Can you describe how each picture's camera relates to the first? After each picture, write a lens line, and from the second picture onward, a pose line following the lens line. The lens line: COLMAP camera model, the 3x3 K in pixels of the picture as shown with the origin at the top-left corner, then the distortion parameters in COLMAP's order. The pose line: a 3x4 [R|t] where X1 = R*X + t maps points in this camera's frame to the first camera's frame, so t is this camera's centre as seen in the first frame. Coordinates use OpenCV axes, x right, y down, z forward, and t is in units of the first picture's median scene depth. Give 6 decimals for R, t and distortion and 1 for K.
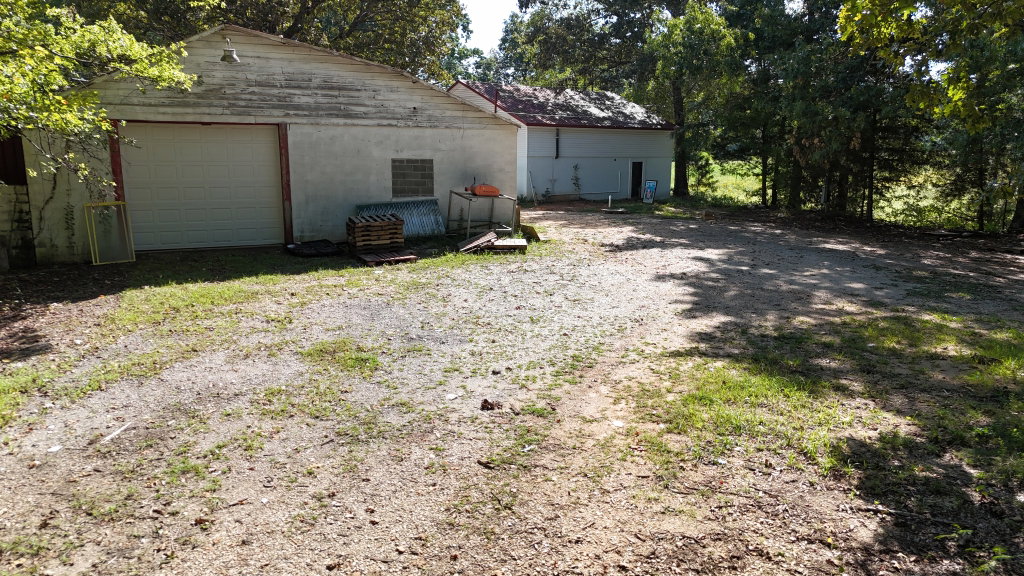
lens RADIAL K [[757.0, 0, 513.0], [0, 757.0, 291.9], [0, 0, 1]] dist [-0.011519, 0.001233]
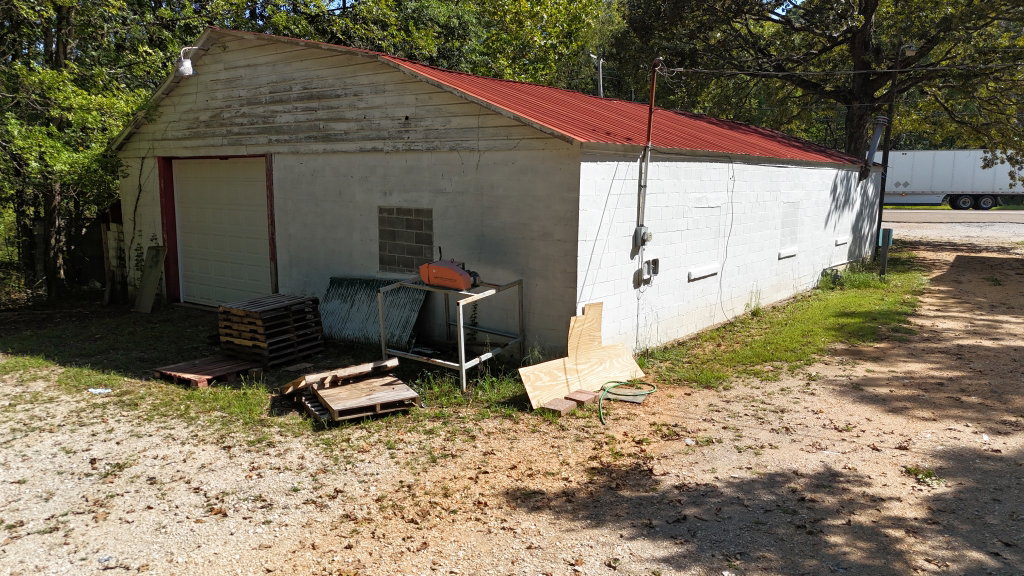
lens RADIAL K [[757.0, 0, 523.5], [0, 757.0, 317.1], [0, 0, 1]] dist [-0.011519, 0.001233]
pose [[0.454735, 0.157397, -0.876609, 0.441575], [-0.158005, 0.982904, 0.094519, -0.169785], [0.876499, 0.095527, 0.471830, 0.853516]]
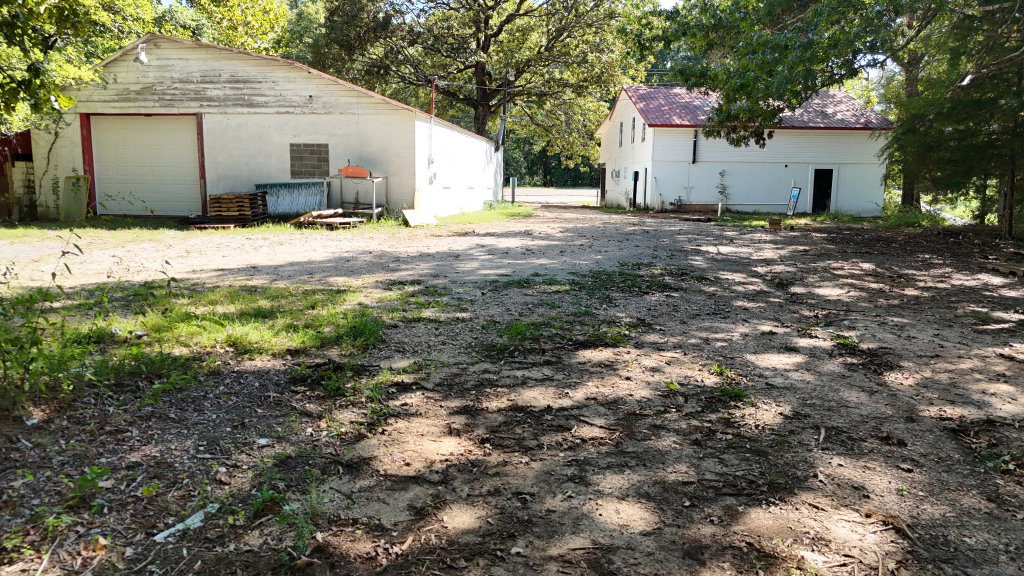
lens RADIAL K [[757.0, 0, 519.0], [0, 757.0, 312.8], [0, 0, 1]] dist [-0.011519, 0.001233]
pose [[0.835750, 0.095845, -0.540680, 0.759944], [-0.105332, 0.994346, 0.013449, 0.019920], [0.538912, 0.045710, 0.841121, 0.274060]]
